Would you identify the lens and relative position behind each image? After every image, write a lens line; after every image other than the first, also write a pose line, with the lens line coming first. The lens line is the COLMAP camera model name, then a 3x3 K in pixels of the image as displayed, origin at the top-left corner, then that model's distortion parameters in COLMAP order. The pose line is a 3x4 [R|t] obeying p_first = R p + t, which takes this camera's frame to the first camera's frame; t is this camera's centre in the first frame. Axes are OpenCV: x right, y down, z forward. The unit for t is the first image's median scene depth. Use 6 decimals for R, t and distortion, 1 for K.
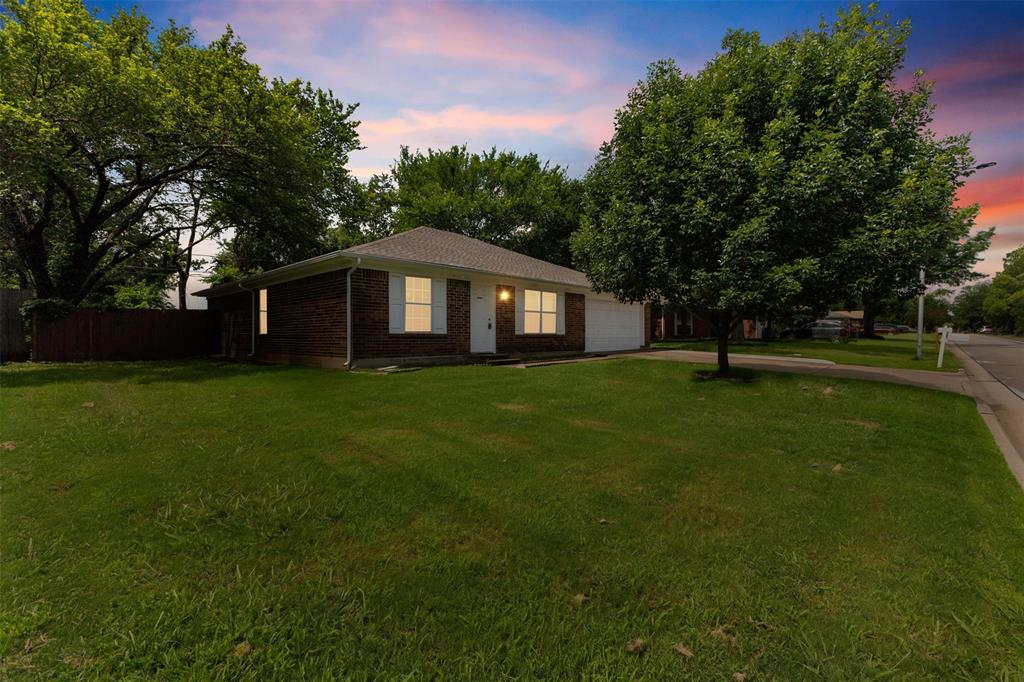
lens RADIAL K [[439.4, 0, 513.9], [0, 439.4, 333.6], [0, 0, 1]] dist [0.022789, -0.009276]
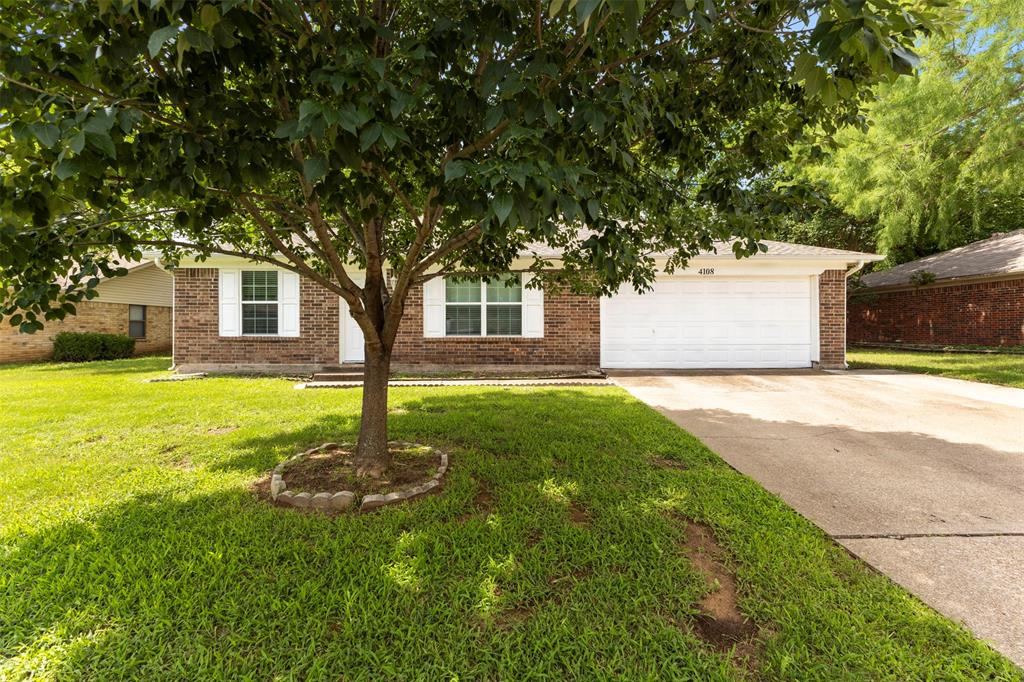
lens RADIAL K [[439.4, 0, 513.9], [0, 439.4, 333.6], [0, 0, 1]] dist [0.022789, -0.009276]
pose [[0.688960, -0.000462, -0.724799, 0.634512], [0.001092, 0.999999, 0.000401, -0.004593], [0.724799, -0.001068, 0.688960, 0.642678]]
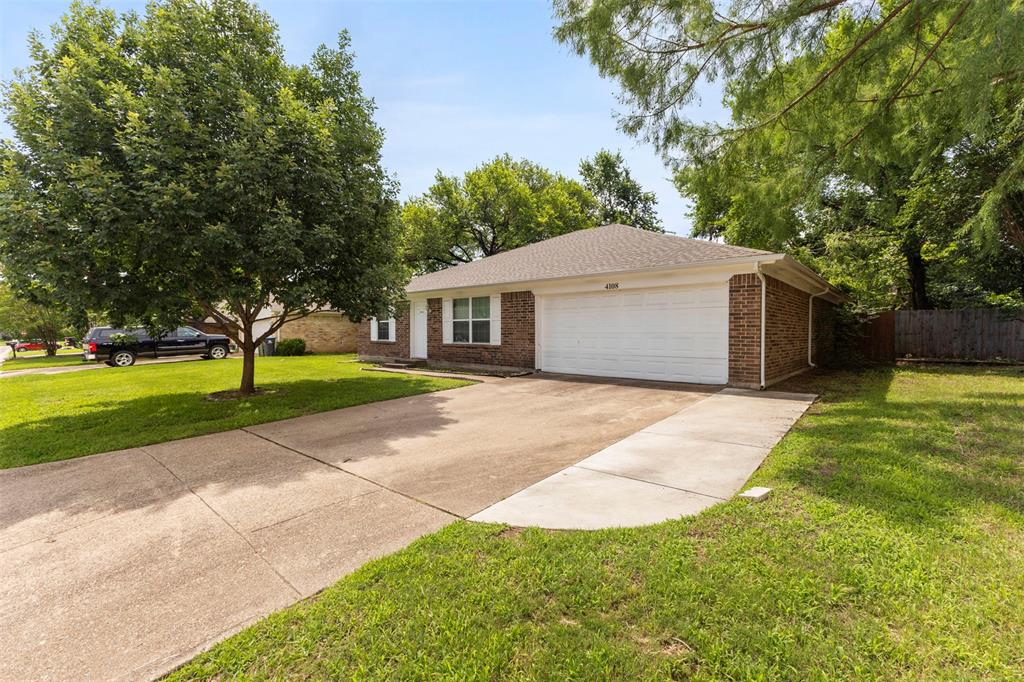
lens RADIAL K [[439.4, 0, 513.9], [0, 439.4, 333.6], [0, 0, 1]] dist [0.022789, -0.009276]
pose [[0.021103, -0.019248, -0.999592, 1.093664], [-0.020340, 0.999599, -0.019678, -0.004283], [0.999570, 0.020747, 0.020703, 1.190898]]
